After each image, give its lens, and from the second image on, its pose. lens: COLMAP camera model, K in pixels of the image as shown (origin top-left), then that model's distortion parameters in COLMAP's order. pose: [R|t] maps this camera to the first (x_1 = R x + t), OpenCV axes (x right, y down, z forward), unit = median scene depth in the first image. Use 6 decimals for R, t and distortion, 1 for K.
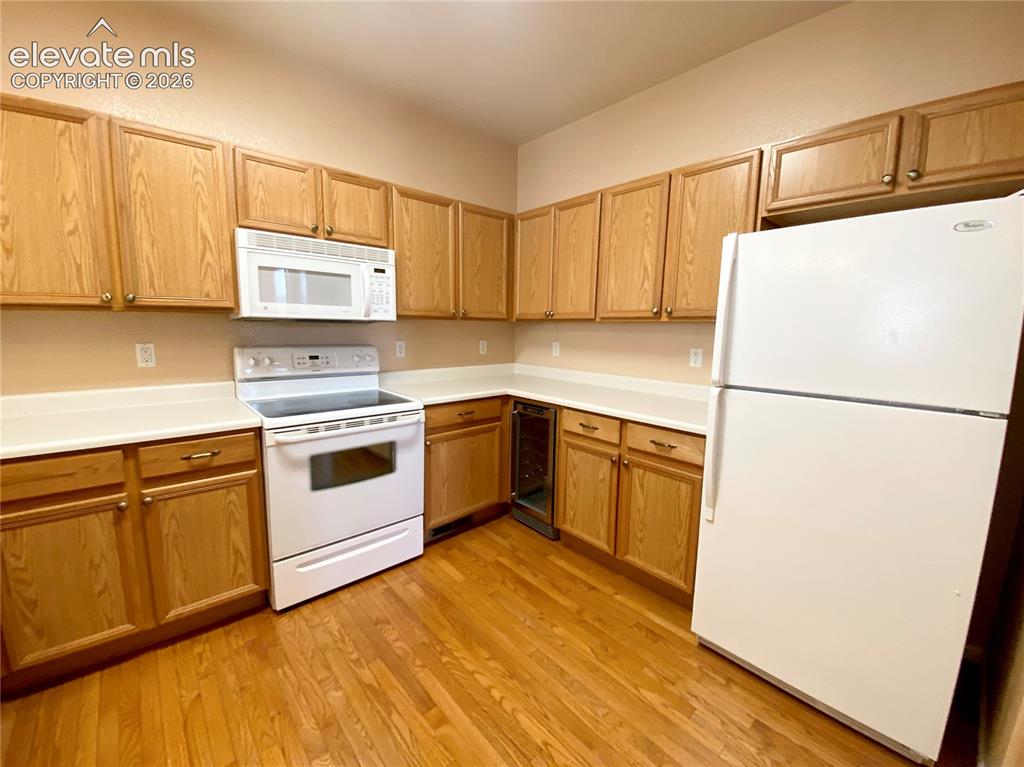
lens RADIAL K [[412.8, 0, 500.9], [0, 412.8, 381.8], [0, 0, 1]] dist [0.018592, -0.022239]
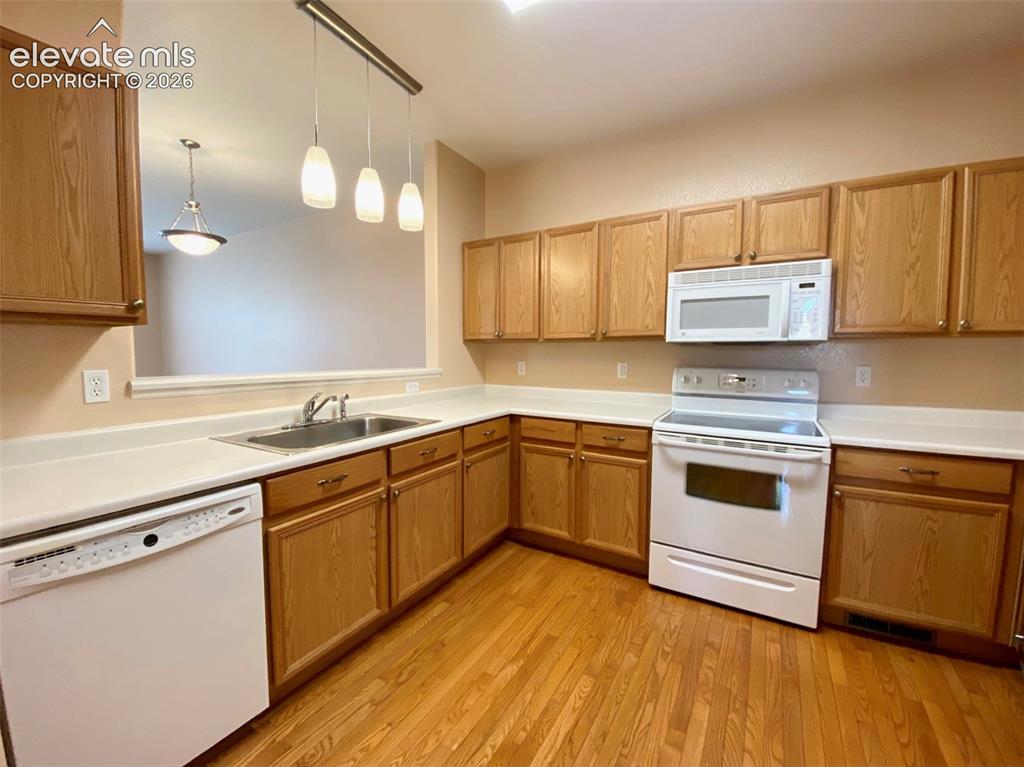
lens RADIAL K [[412.8, 0, 500.9], [0, 412.8, 381.8], [0, 0, 1]] dist [0.018592, -0.022239]
pose [[0.297580, 0.051305, -0.953317, 0.433835], [-0.131066, 0.991296, 0.012436, 0.014907], [0.945657, 0.121246, 0.301714, 0.155850]]
